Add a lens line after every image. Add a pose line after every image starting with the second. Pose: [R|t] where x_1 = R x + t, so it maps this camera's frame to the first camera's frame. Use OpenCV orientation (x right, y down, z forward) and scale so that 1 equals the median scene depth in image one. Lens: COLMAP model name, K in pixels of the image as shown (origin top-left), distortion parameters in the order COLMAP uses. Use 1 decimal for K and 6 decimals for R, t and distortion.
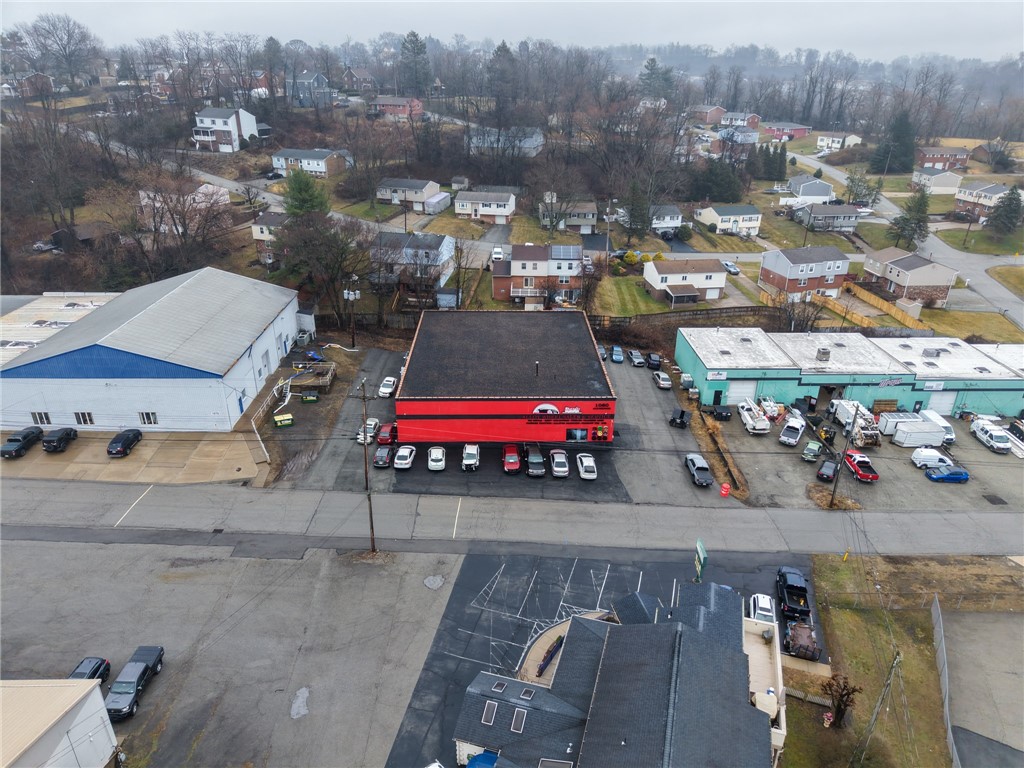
lens RADIAL K [[691.9, 0, 516.3], [0, 691.9, 381.5], [0, 0, 1]] dist [0.031771, -0.017771]
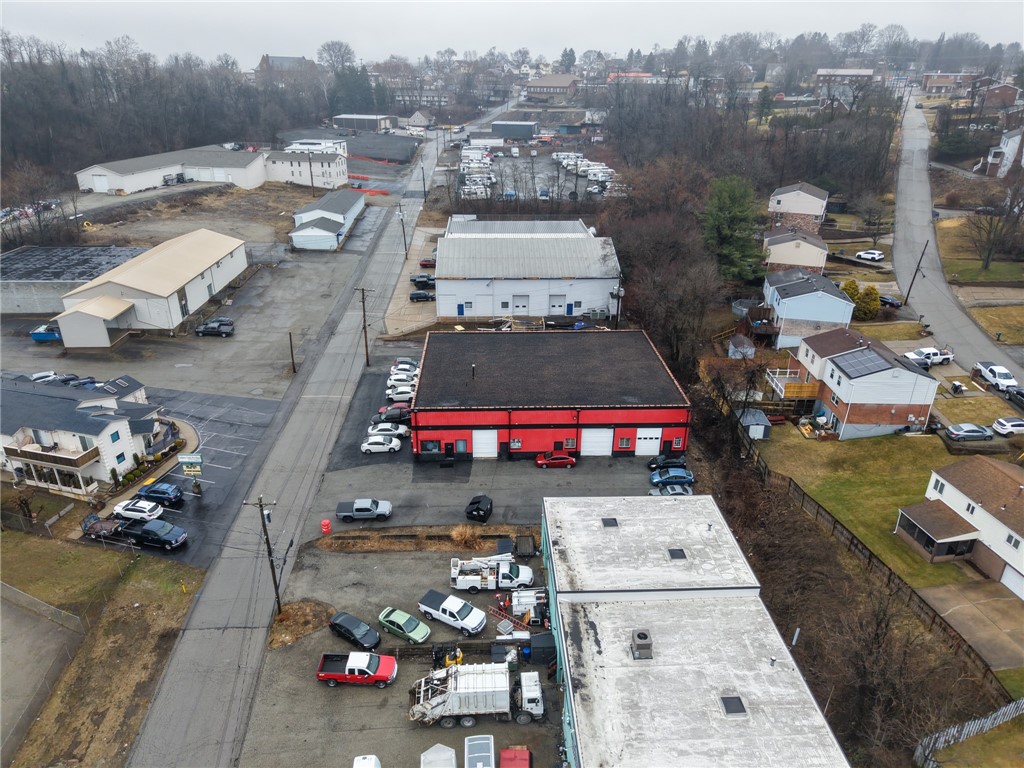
lens RADIAL K [[691.9, 0, 508.1], [0, 691.9, 382.6], [0, 0, 1]] dist [0.031771, -0.017771]
pose [[0.010816, 0.402361, -0.915417, 1.049025], [-0.418100, 0.833424, 0.361382, -0.426995], [0.908337, 0.378828, 0.177241, 0.966829]]
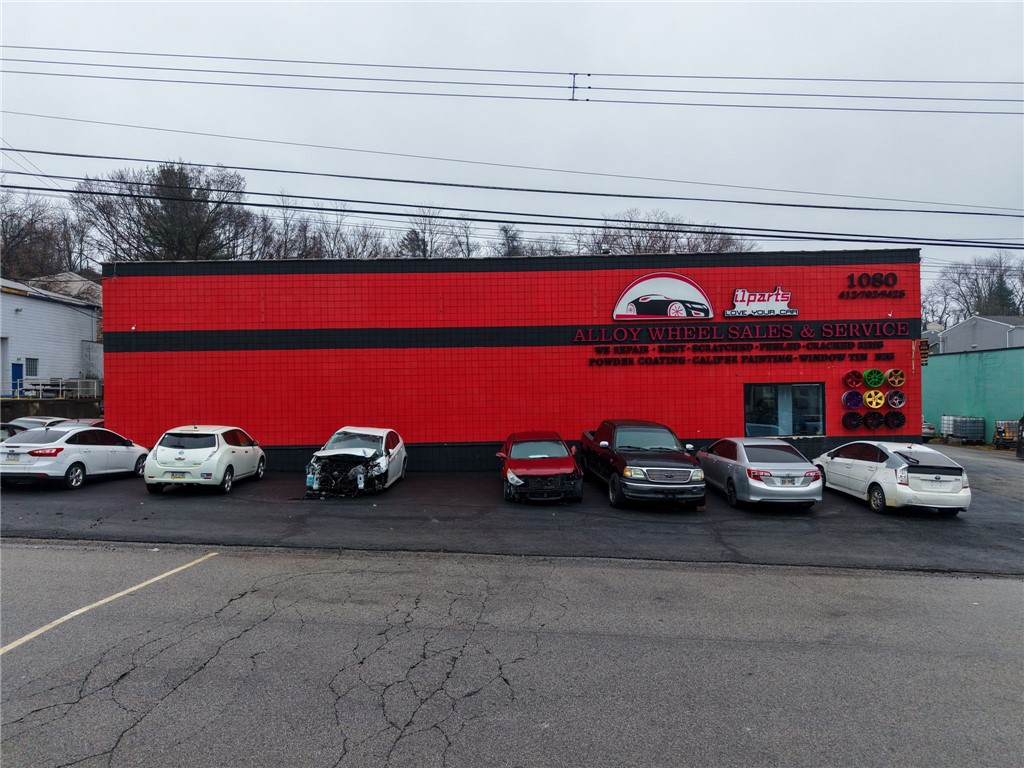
lens RADIAL K [[691.9, 0, 512.2], [0, 691.9, 385.9], [0, 0, 1]] dist [0.031771, -0.017771]
pose [[0.999265, -0.027407, -0.026809, -0.008671], [0.013143, 0.901778, -0.432001, 0.191235], [0.036016, 0.431331, 0.901475, 0.797370]]
